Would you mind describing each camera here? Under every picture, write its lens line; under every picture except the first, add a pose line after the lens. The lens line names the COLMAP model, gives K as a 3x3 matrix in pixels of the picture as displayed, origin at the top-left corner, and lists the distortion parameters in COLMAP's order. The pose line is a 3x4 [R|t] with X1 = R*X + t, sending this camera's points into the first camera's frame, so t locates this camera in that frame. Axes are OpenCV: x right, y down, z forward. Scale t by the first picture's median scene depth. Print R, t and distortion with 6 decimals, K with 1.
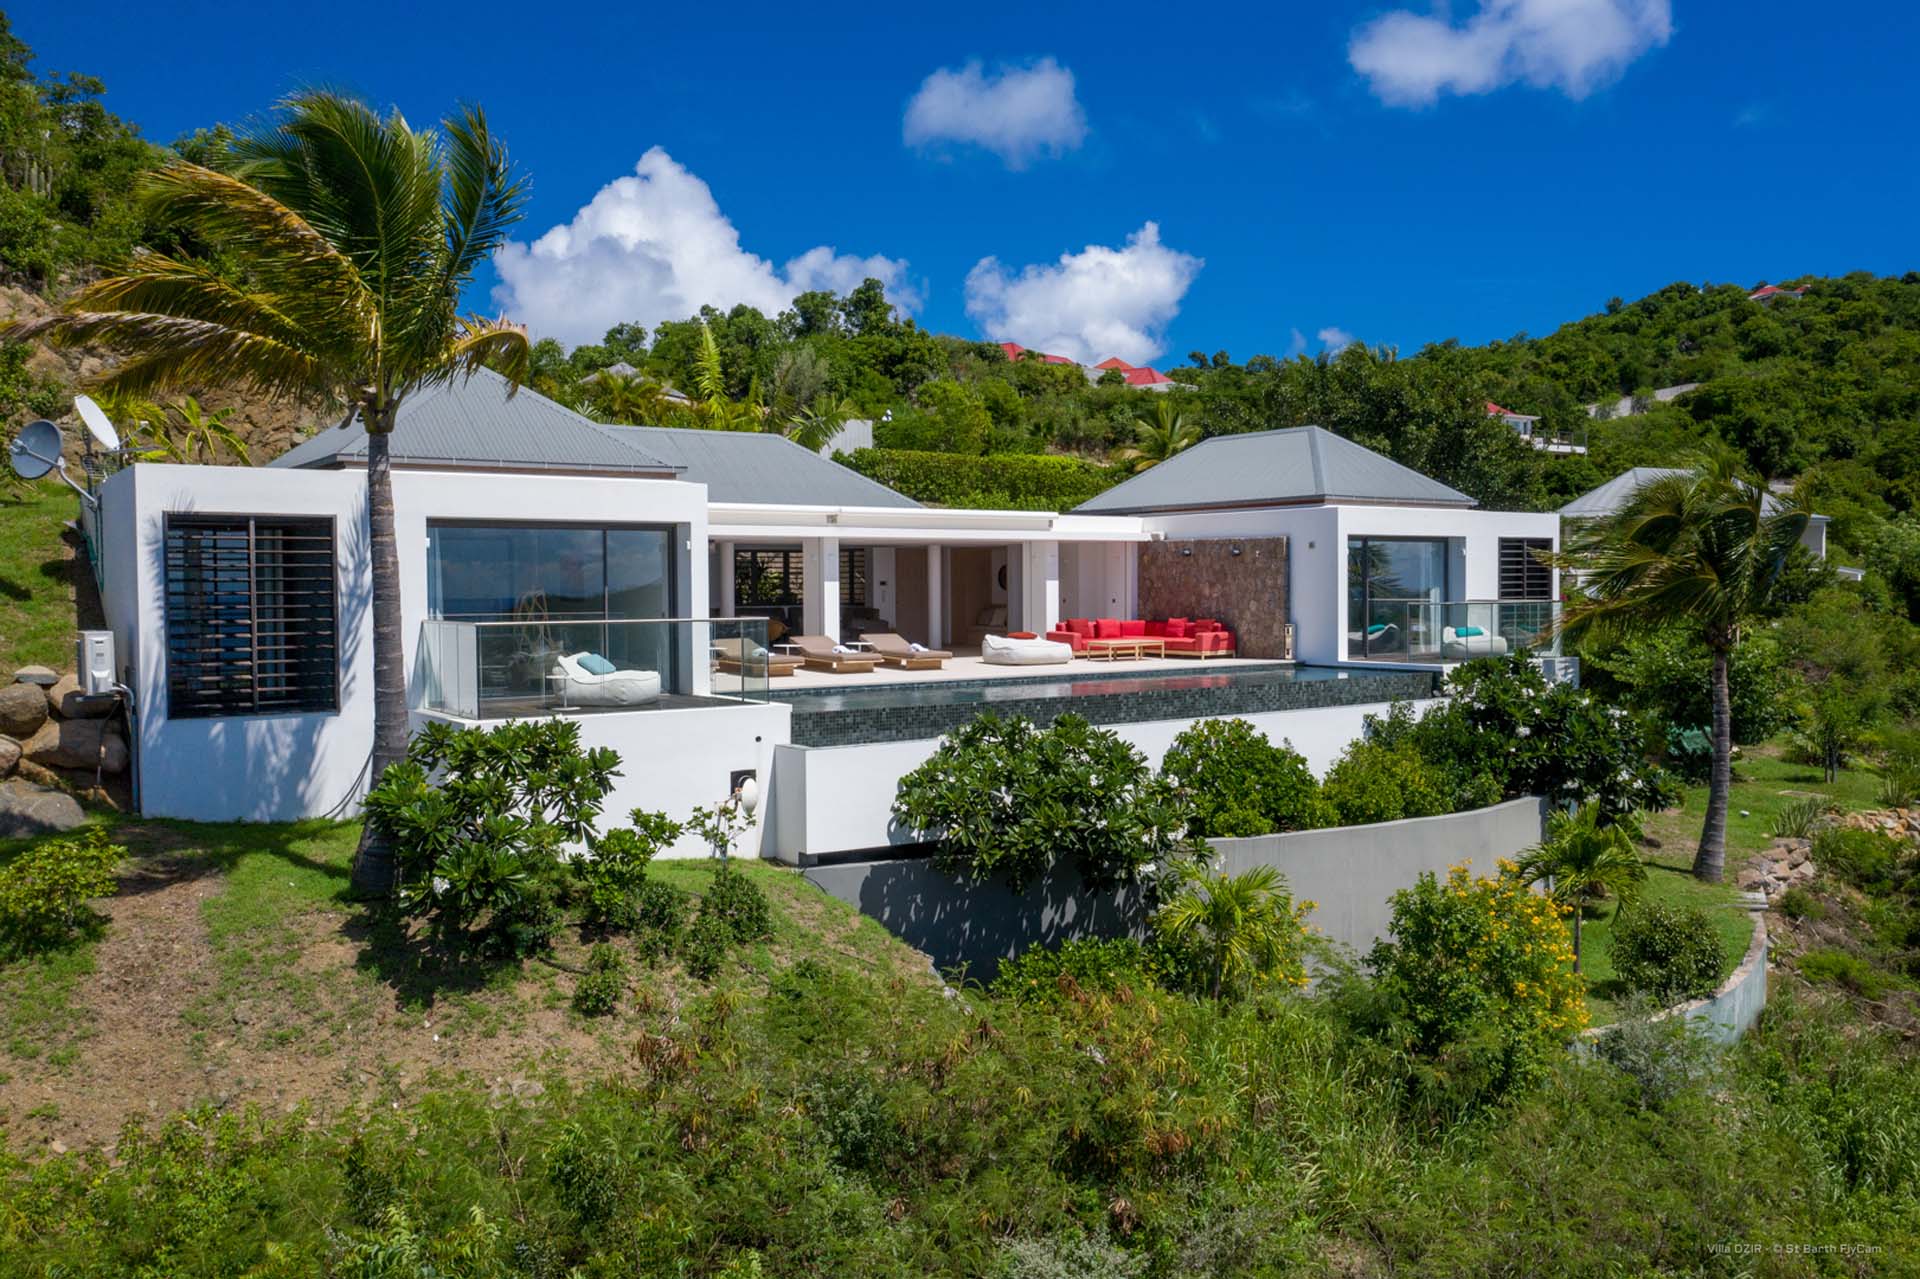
lens RADIAL K [[1521.6, 0, 953.1], [0, 1521.6, 641.2], [0, 0, 1]] dist [-0.024161, 0.009504]
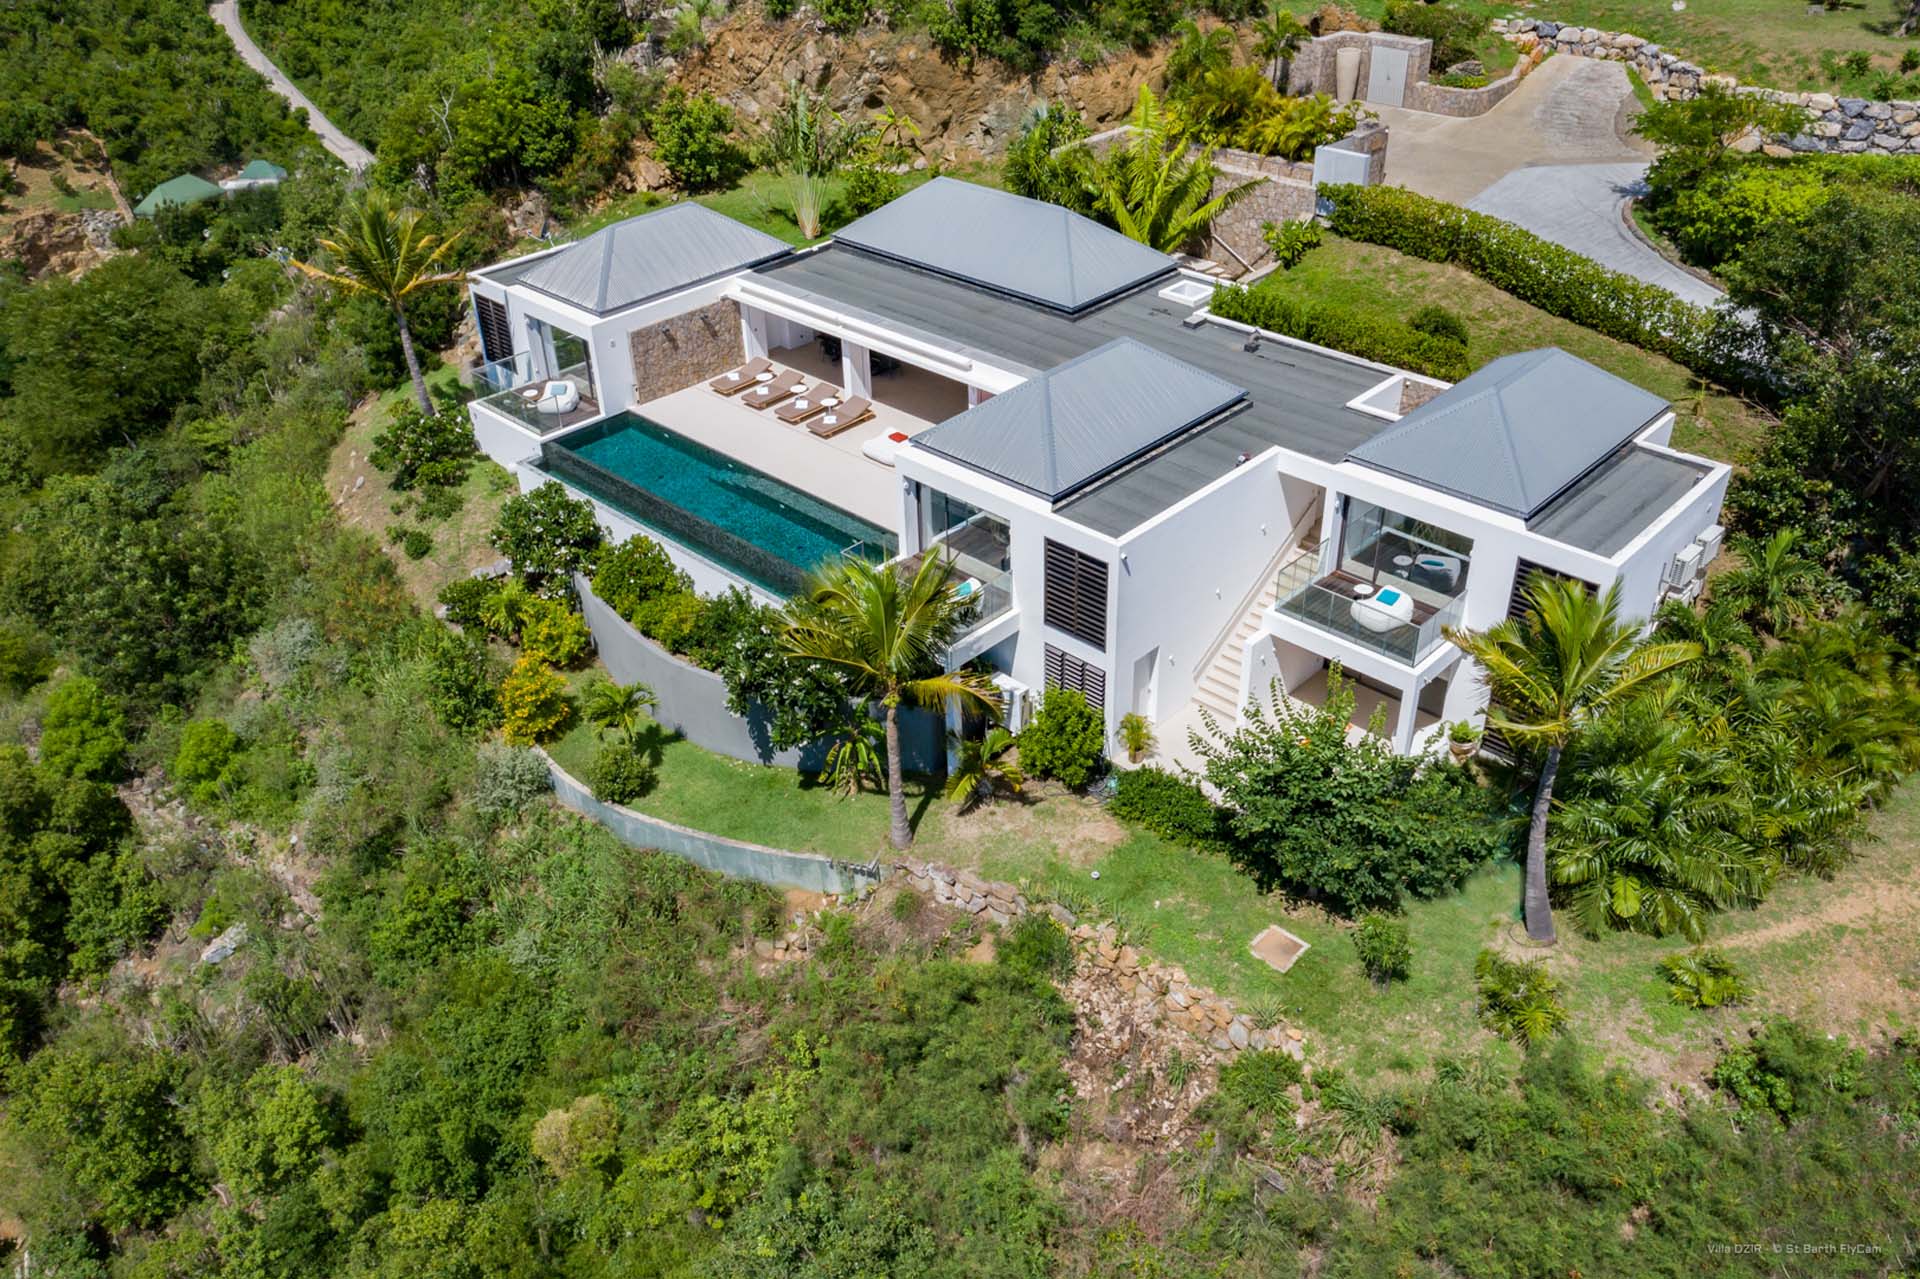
lens RADIAL K [[1502.7, 0, 960.0], [0, 1502.7, 639.5], [0, 0, 1]] dist [-0.024151, 0.002084]
pose [[0.184724, 0.543867, -0.818588, 1.392095], [-0.010210, 0.833939, 0.551762, -0.661962], [0.982737, -0.093566, 0.159601, 0.821435]]
